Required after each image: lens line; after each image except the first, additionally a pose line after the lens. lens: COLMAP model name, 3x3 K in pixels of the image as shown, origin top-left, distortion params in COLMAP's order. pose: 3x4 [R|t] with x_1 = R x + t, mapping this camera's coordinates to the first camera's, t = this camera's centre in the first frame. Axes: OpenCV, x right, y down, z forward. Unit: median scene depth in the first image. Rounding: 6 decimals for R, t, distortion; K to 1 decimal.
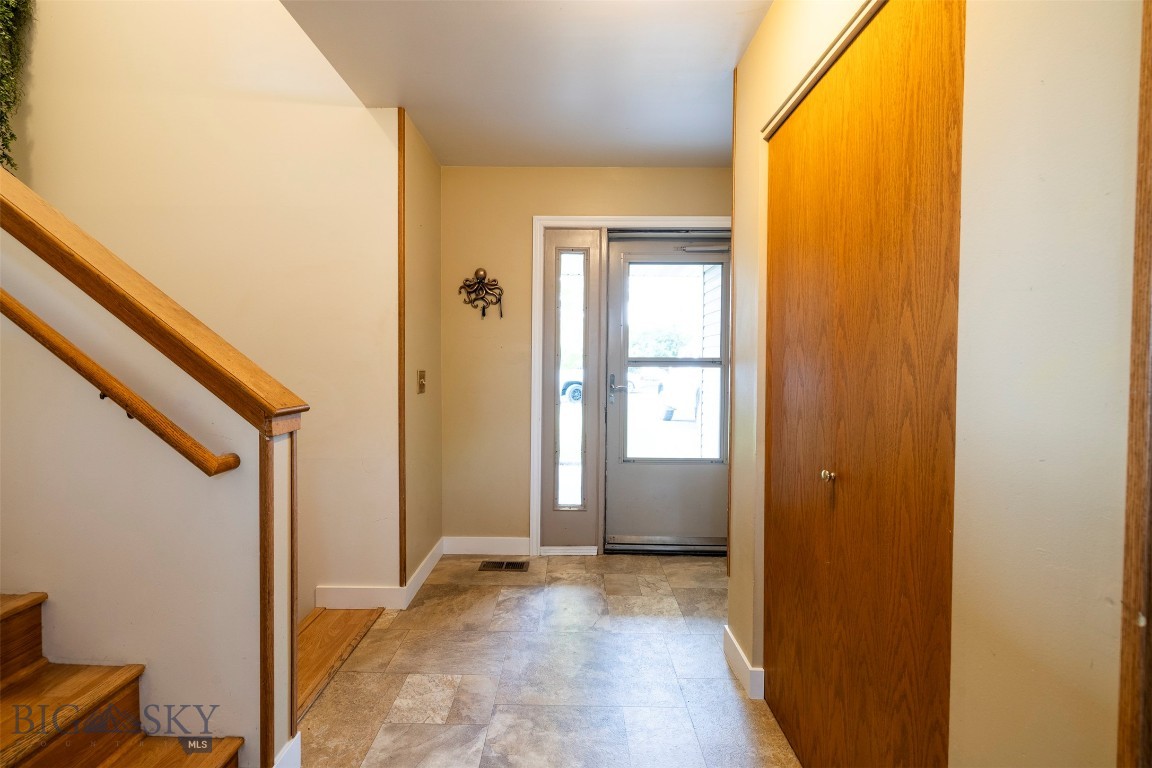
lens RADIAL K [[478.1, 0, 572.4], [0, 478.1, 378.3], [0, 0, 1]] dist [0.000470, -0.000139]
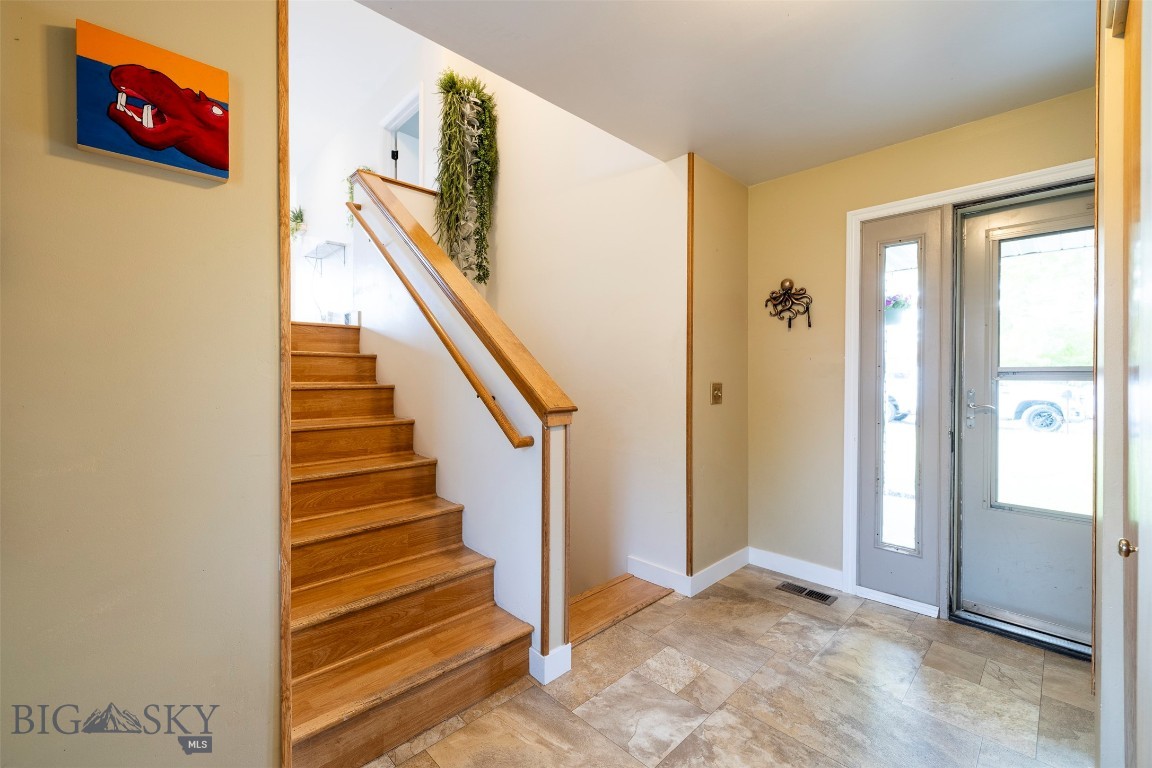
lens RADIAL K [[478.1, 0, 570.0], [0, 478.1, 380.7], [0, 0, 1]] dist [0.000470, -0.000139]
pose [[0.706866, 0.002684, -0.707342, 0.239833], [-0.018686, 0.999715, -0.014879, 0.000724], [0.707101, 0.023735, 0.706714, 0.002587]]
